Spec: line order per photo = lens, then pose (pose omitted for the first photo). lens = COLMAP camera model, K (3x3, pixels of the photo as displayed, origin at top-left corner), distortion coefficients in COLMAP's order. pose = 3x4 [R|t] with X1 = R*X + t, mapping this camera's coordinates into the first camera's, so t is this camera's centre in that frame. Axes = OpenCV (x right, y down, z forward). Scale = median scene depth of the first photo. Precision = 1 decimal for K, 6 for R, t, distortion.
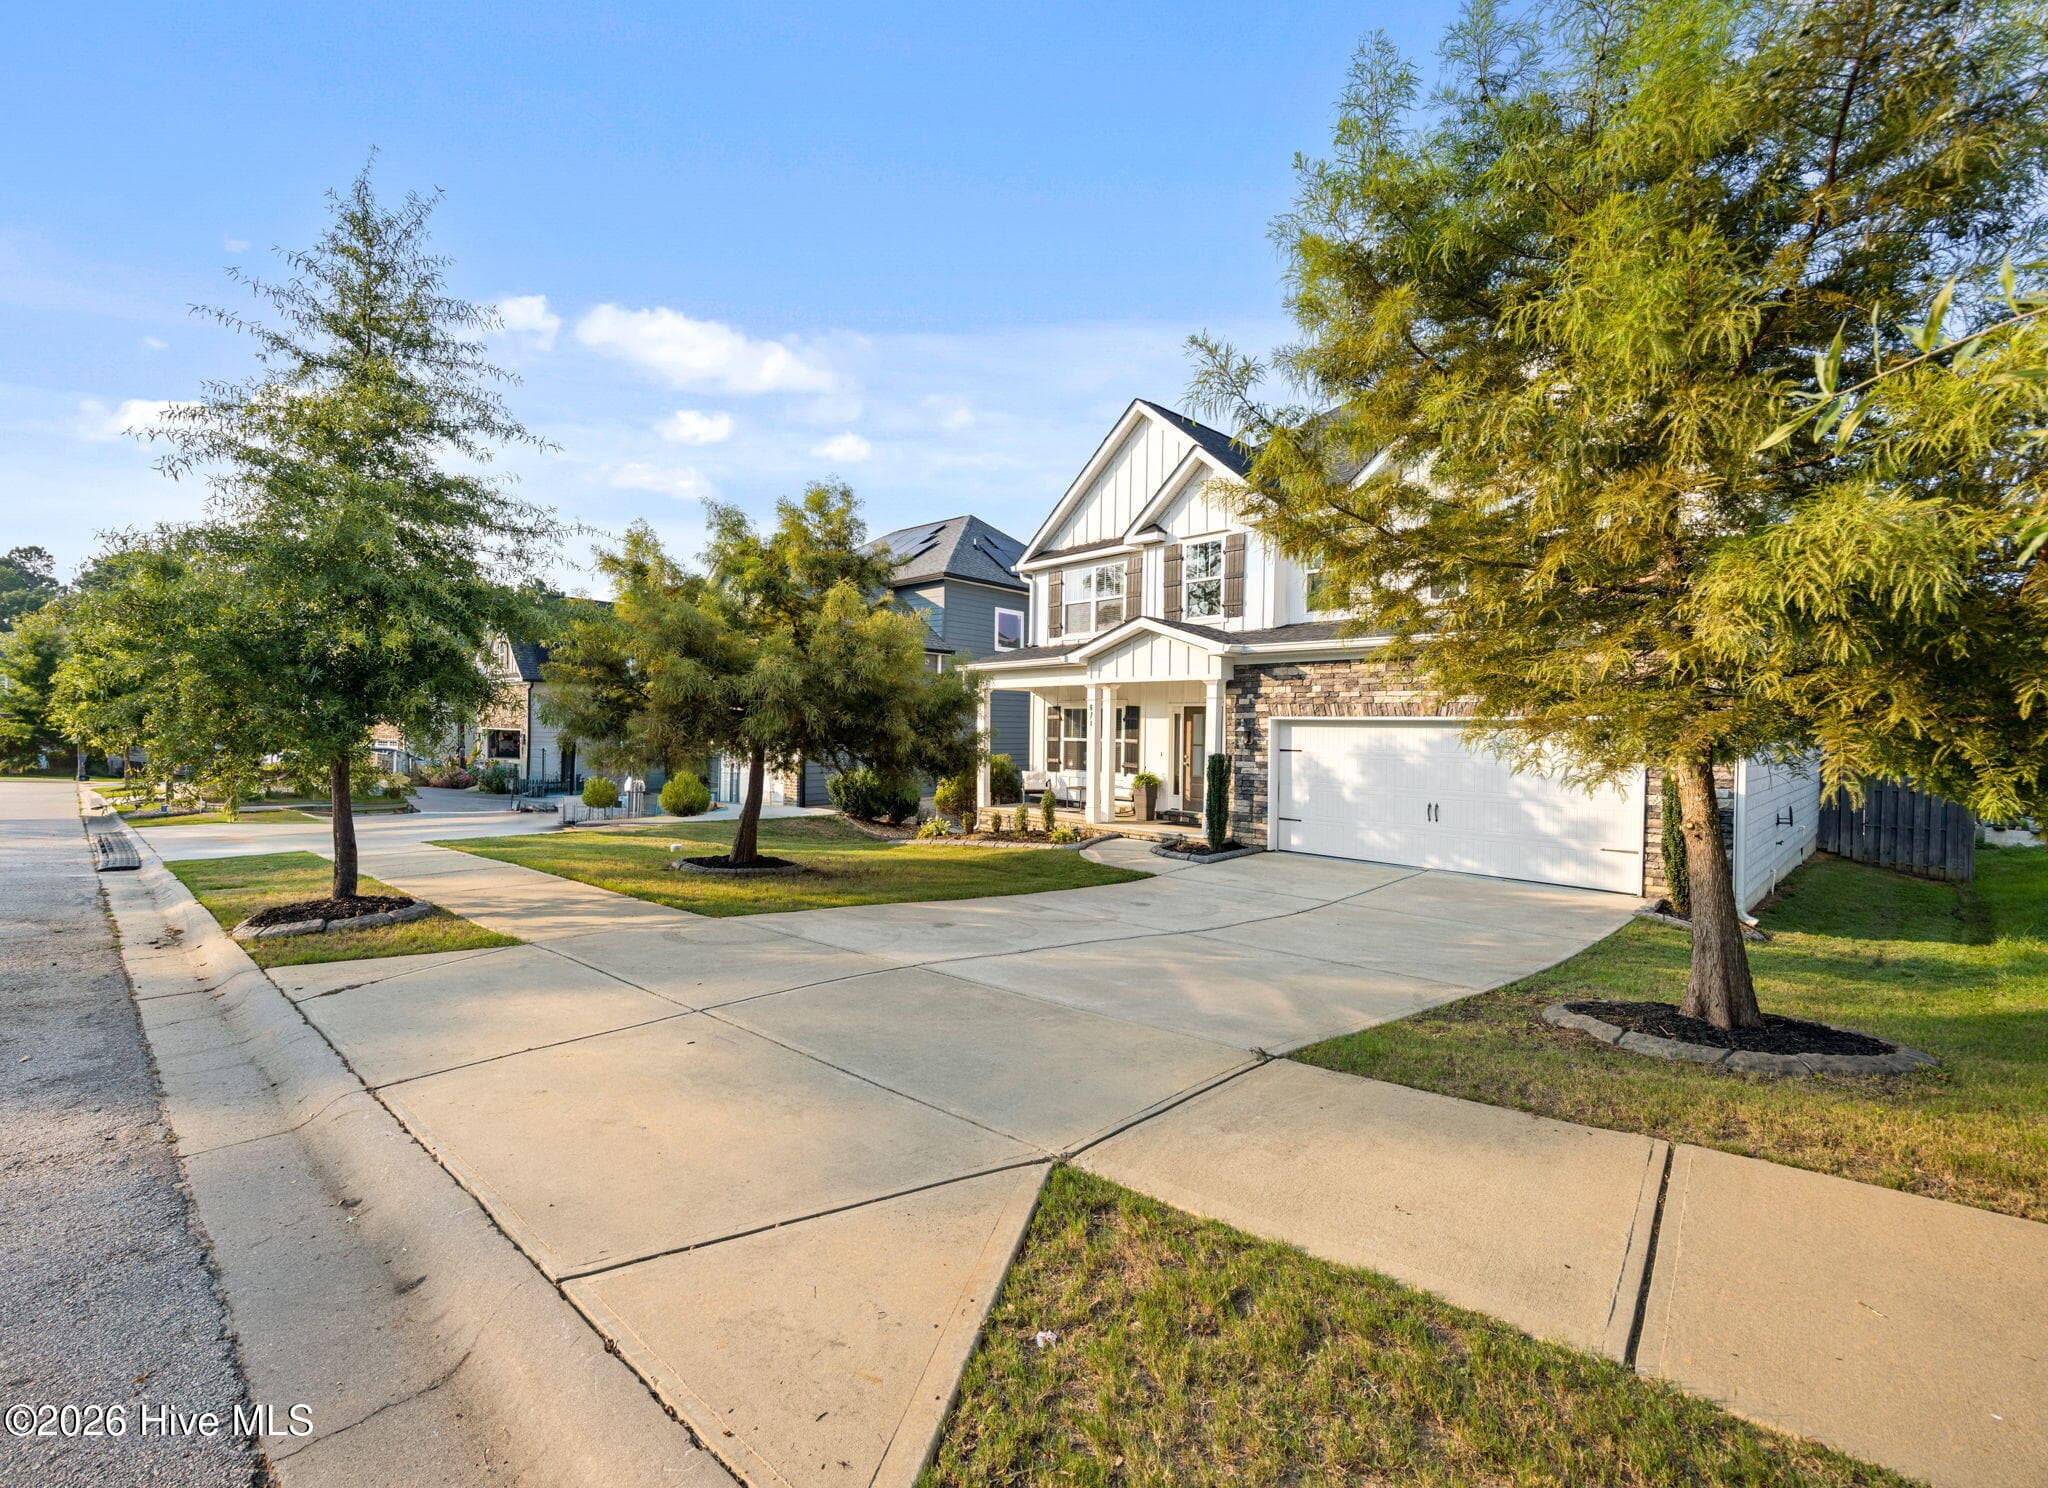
lens RADIAL K [[831.3, 0, 1024.0], [0, 831.3, 744.0], [0, 0, 1]] dist [-0.005288, -0.000142]
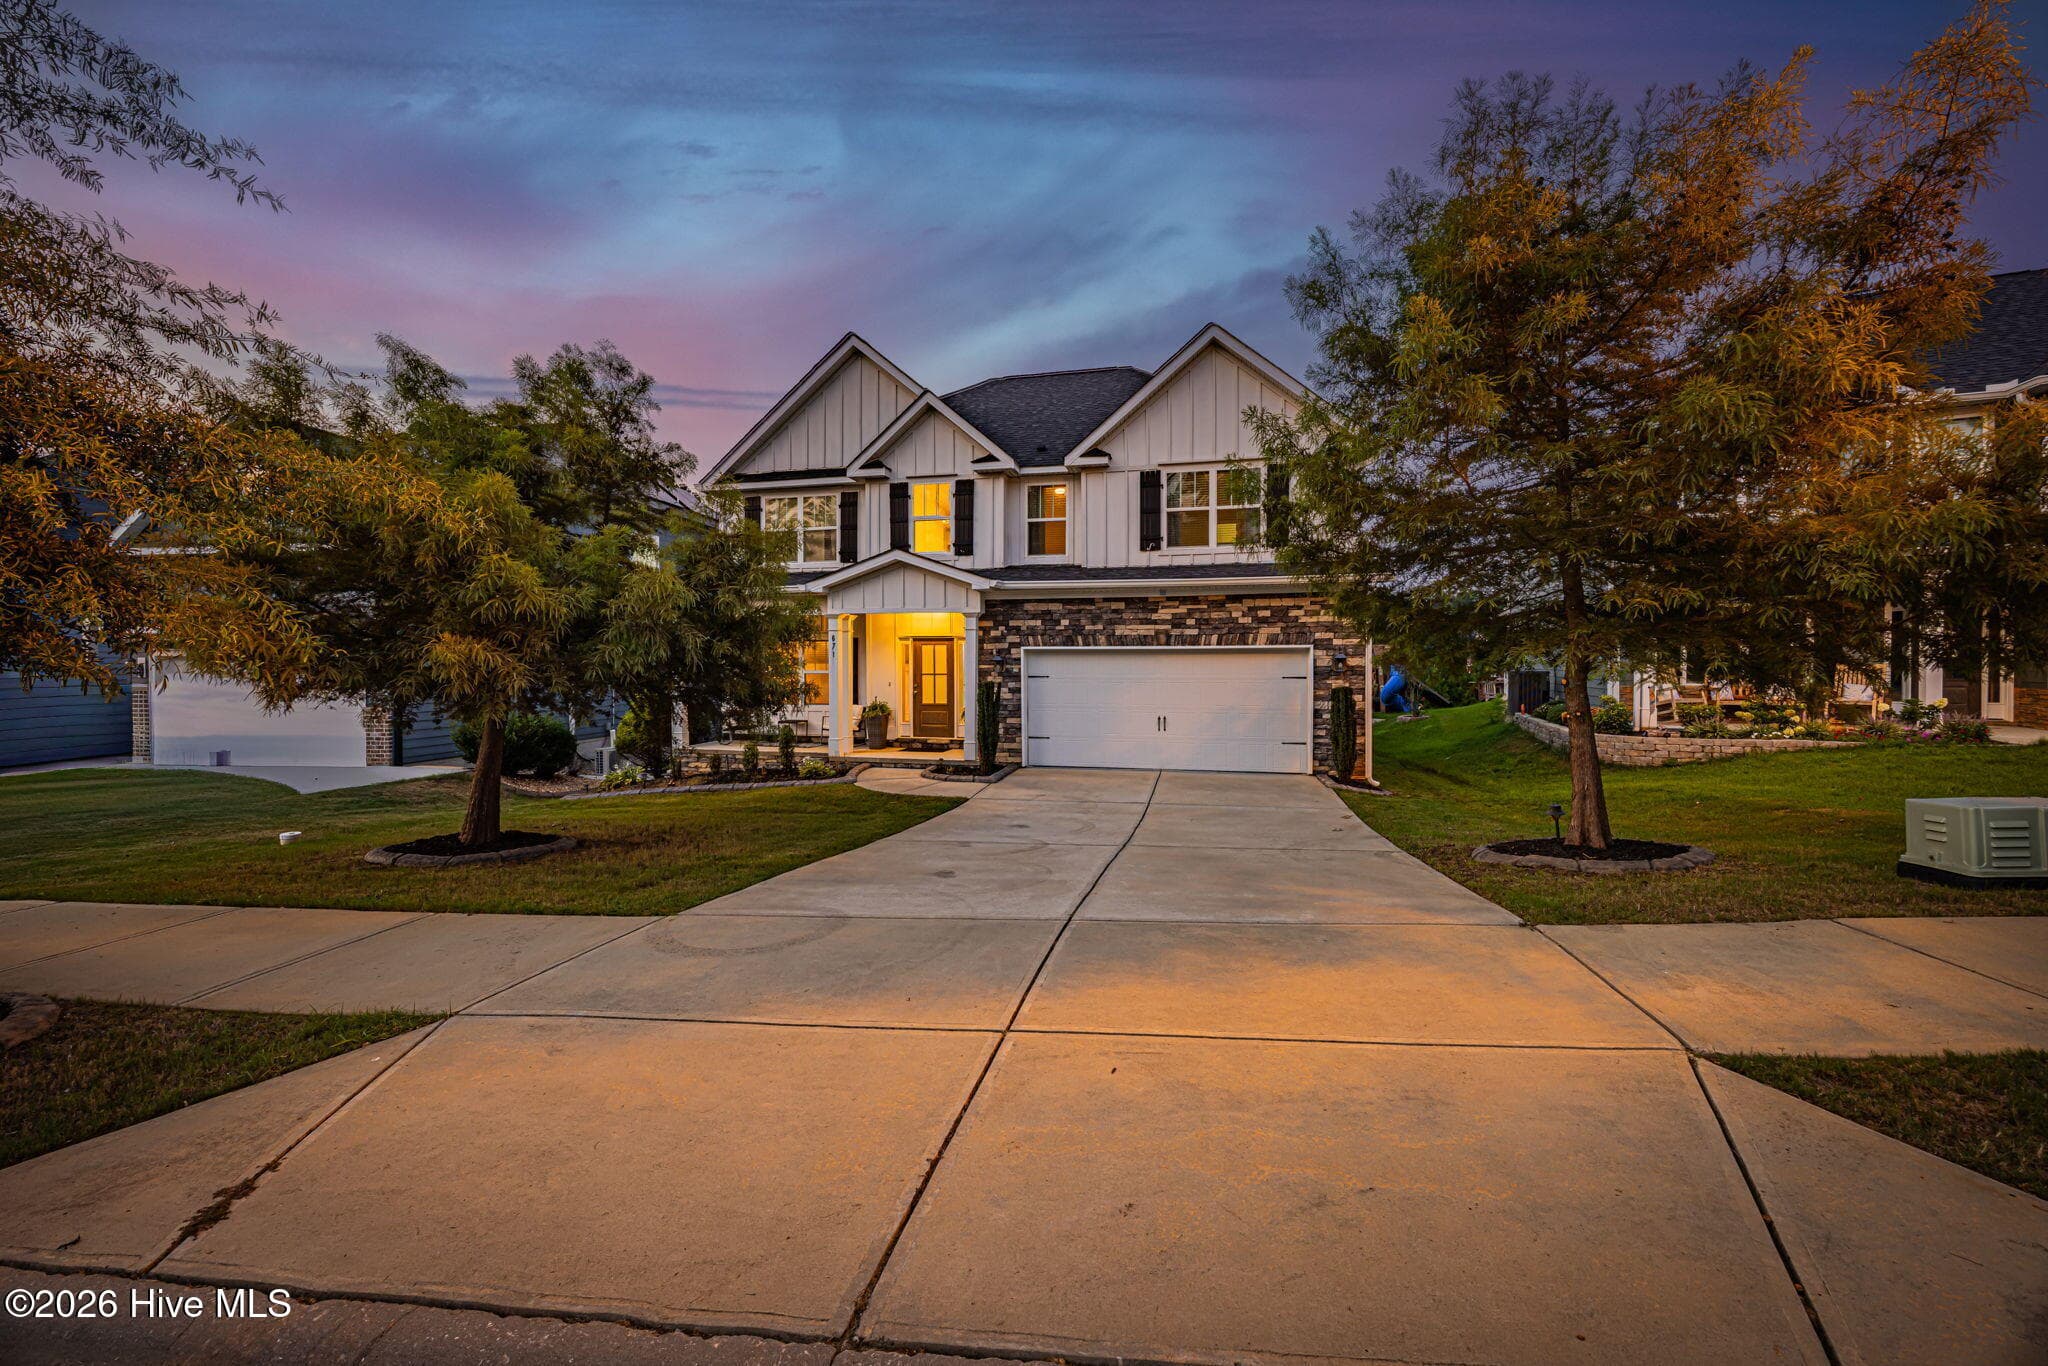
lens RADIAL K [[755.5, 0, 1030.0], [0, 755.5, 671.3], [0, 0, 1]] dist [-0.003902, 0.000121]
pose [[0.826193, -0.015347, 0.563179, -0.264234], [0.019258, 0.999814, -0.001005, 0.001124], [-0.563058, 0.011676, 0.826335, 0.152761]]
